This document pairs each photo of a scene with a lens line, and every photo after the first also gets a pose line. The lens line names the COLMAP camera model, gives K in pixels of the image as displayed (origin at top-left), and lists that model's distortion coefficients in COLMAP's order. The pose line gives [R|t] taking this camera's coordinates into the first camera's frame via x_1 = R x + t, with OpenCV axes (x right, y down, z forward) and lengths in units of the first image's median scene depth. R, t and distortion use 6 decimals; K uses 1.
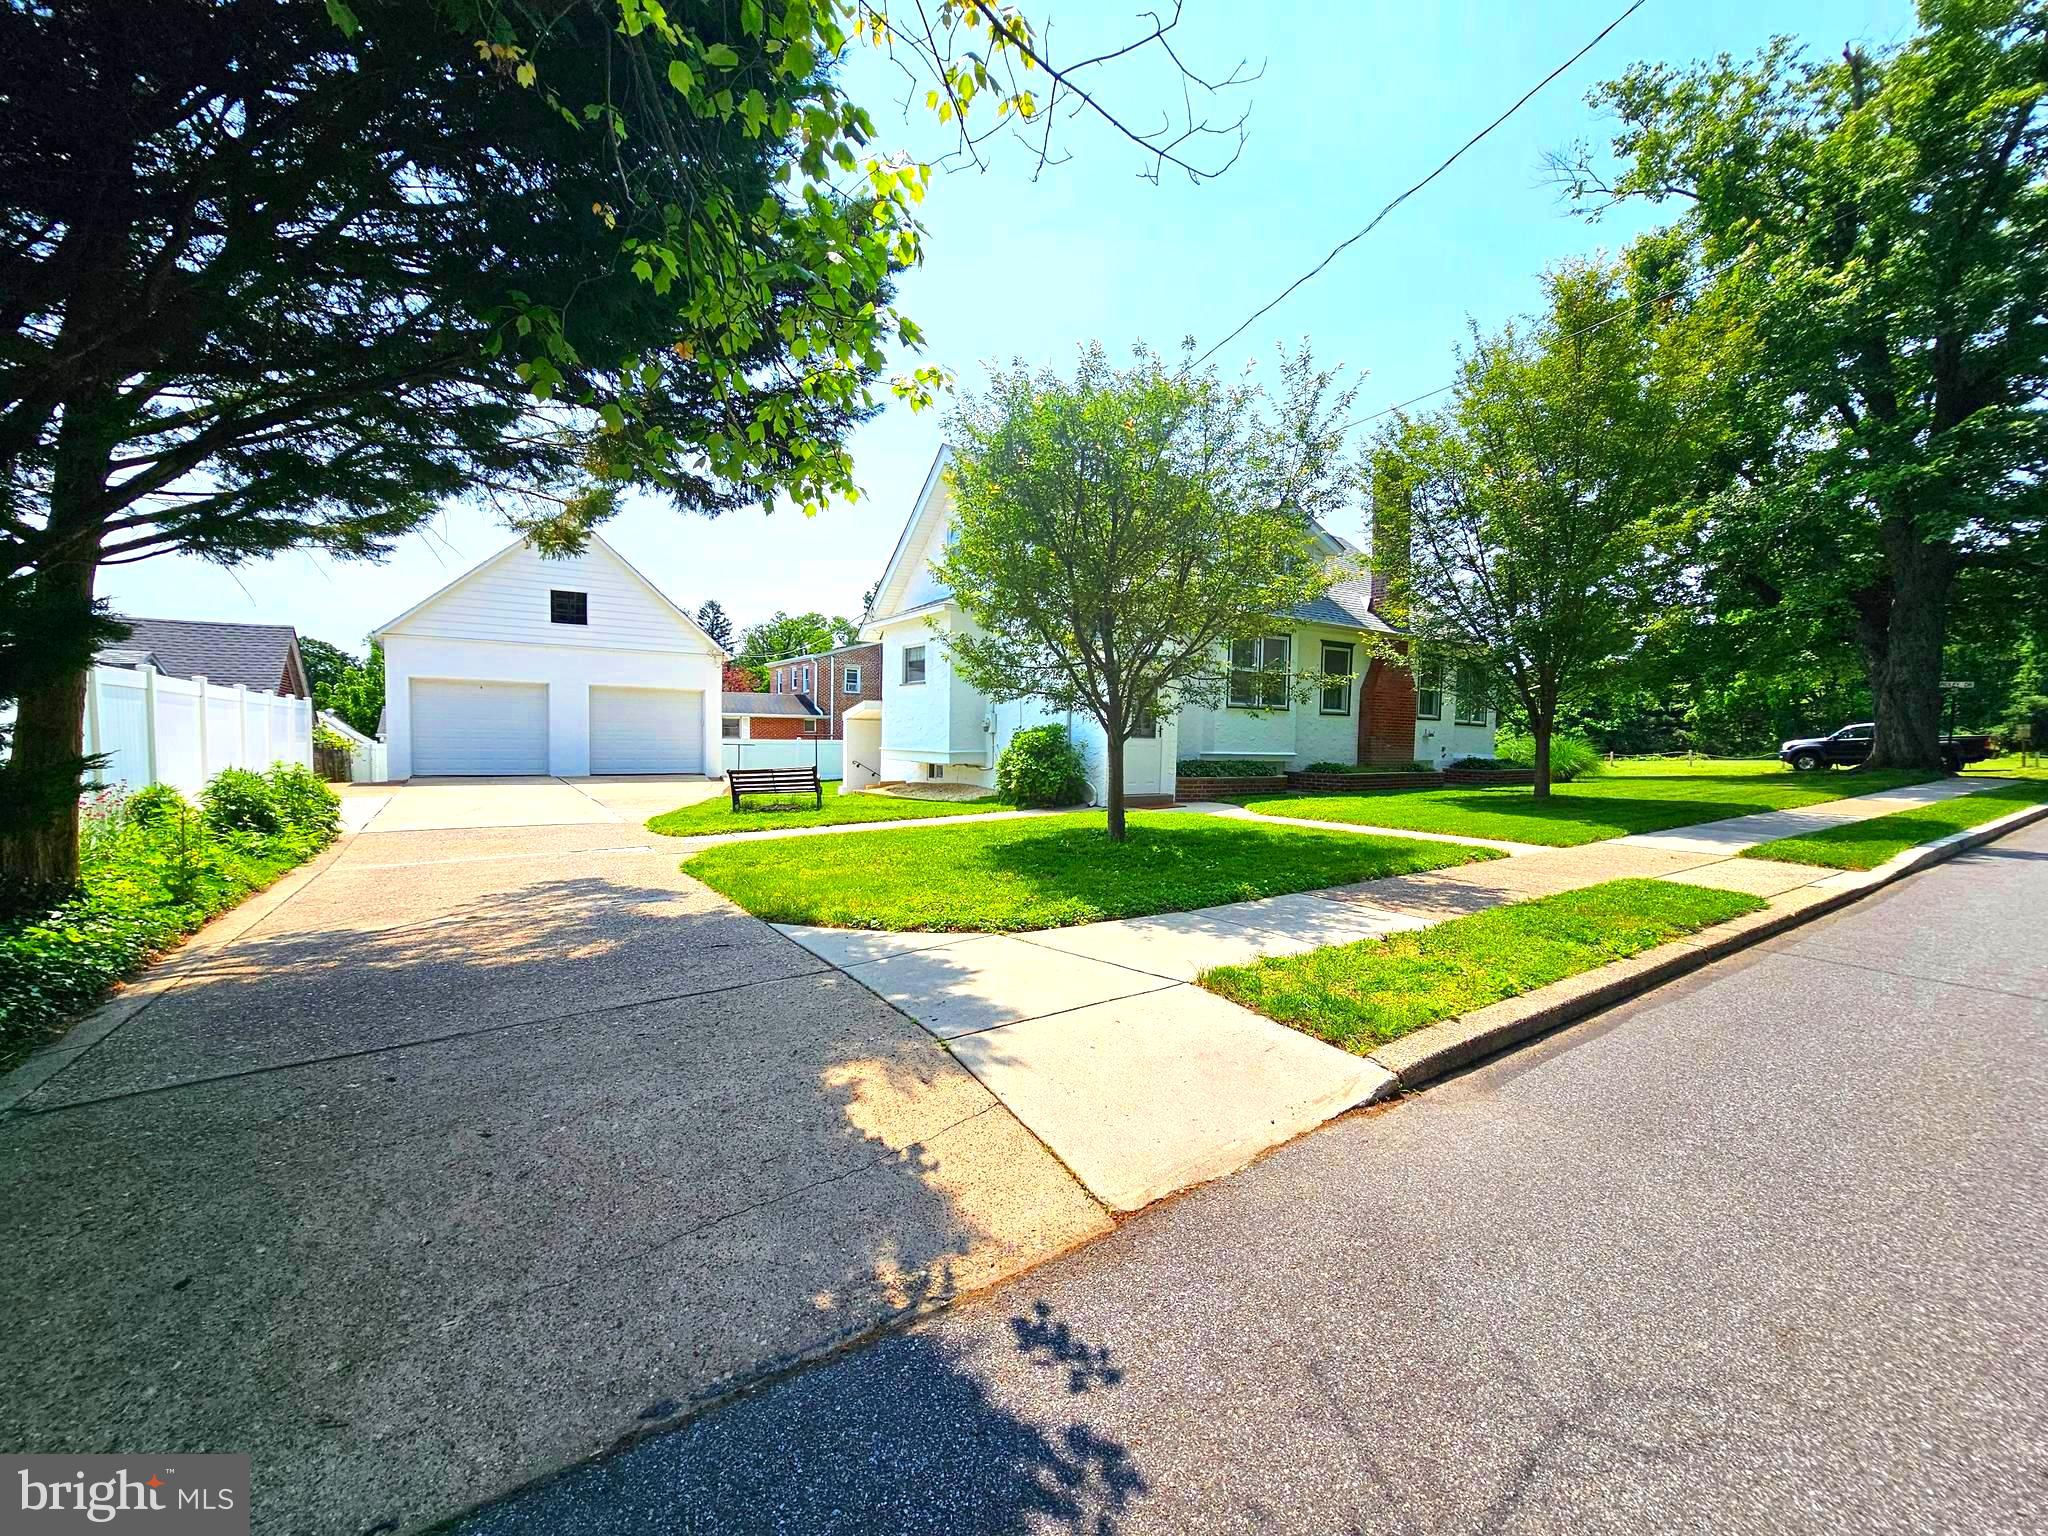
lens RADIAL K [[837.1, 0, 1019.7], [0, 837.1, 782.3], [0, 0, 1]] dist [0.000051, -0.004664]
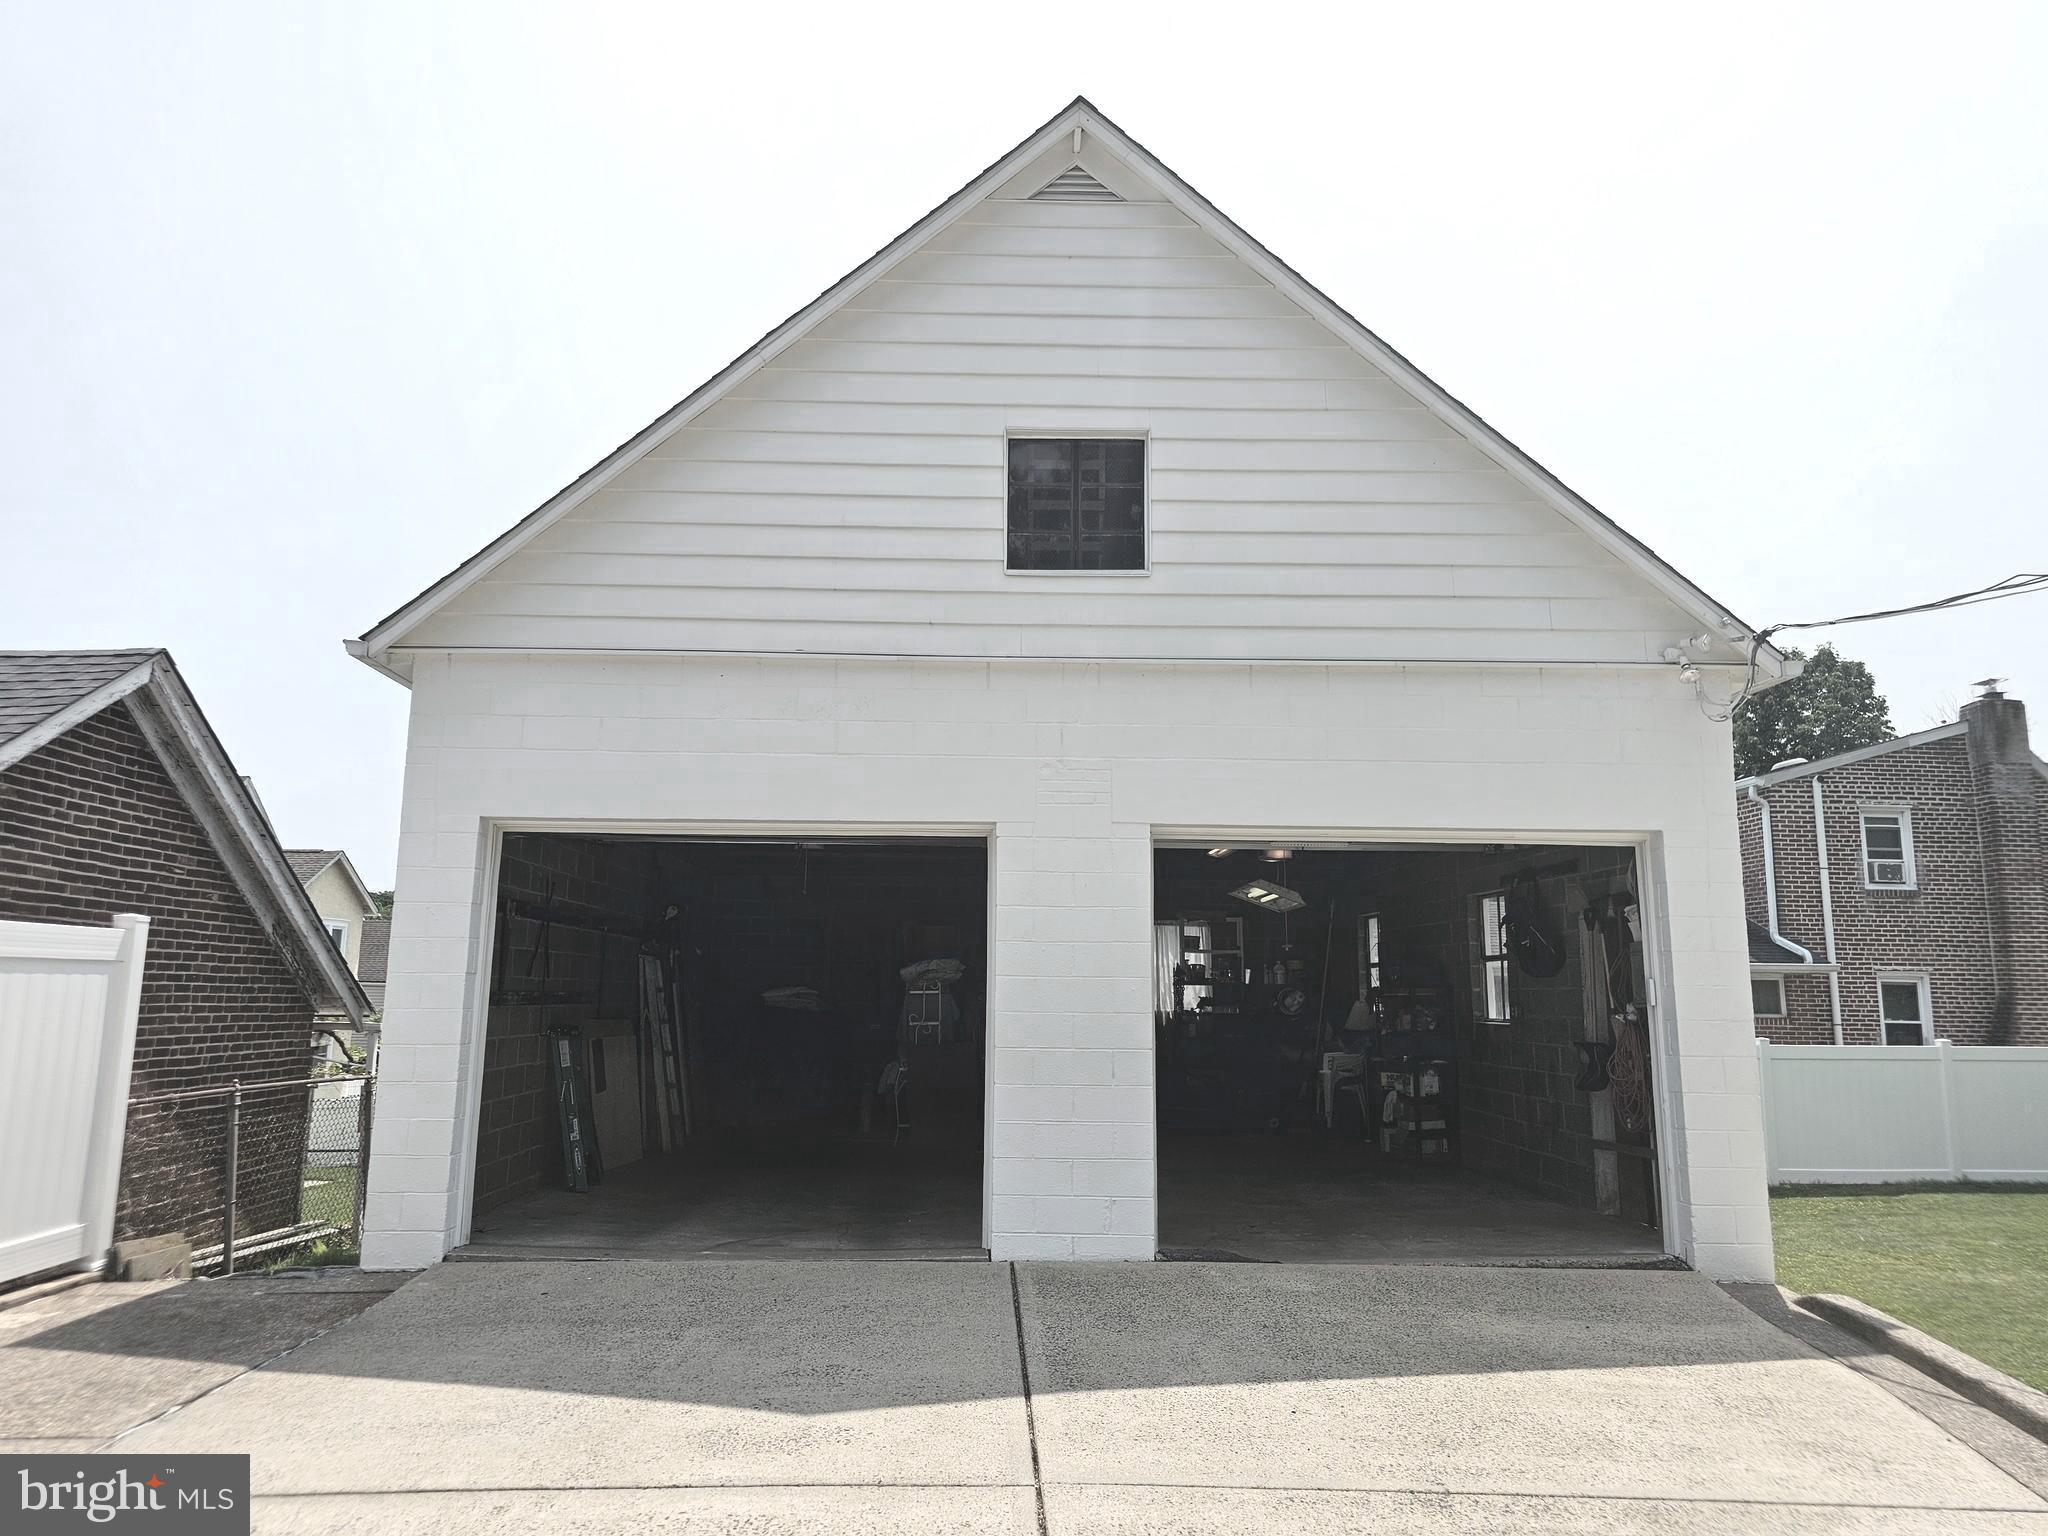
lens RADIAL K [[1368.5, 0, 1000.3], [0, 1368.5, 773.9], [0, 0, 1]] dist [0.055229, -0.052969]
pose [[0.841823, -0.096093, -0.531131, -0.578317], [-0.024237, 0.976302, -0.215049, -0.083928], [0.539210, 0.193906, 0.819545, 1.107205]]
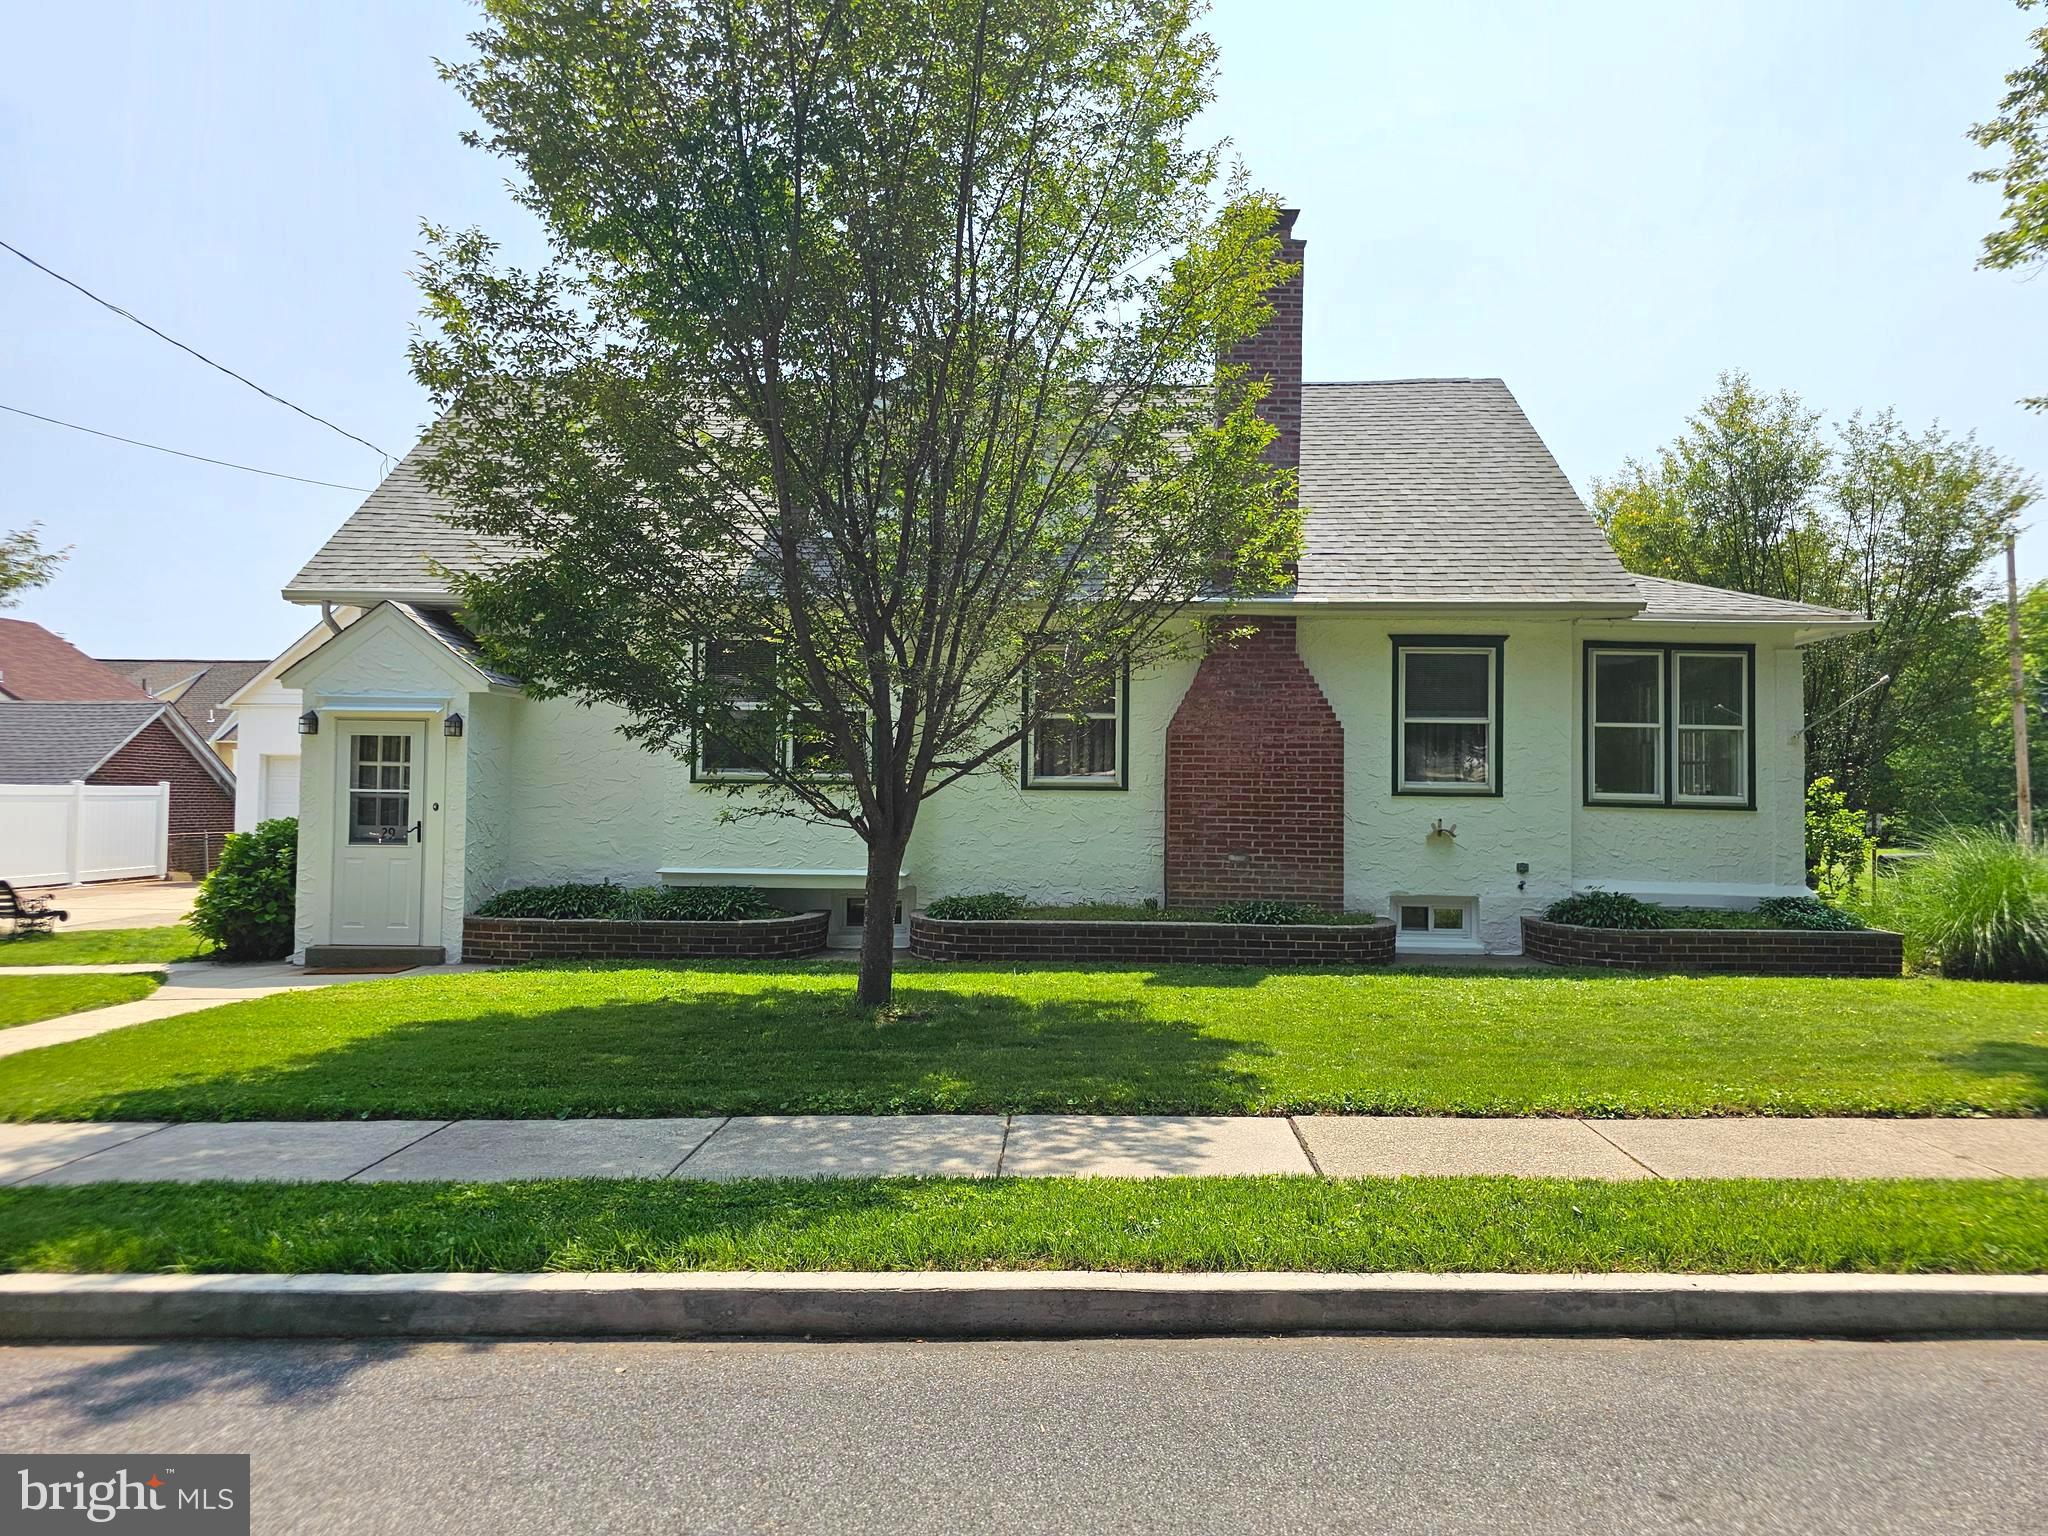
lens RADIAL K [[1366.5, 0, 1029.3], [0, 1366.5, 752.1], [0, 0, 1]] dist [0.056573, -0.048910]
pose [[0.818222, -0.027383, -0.574249, 0.979273], [-0.029597, 0.995534, -0.089644, -0.041911], [0.574139, 0.090345, 0.813758, 0.479696]]
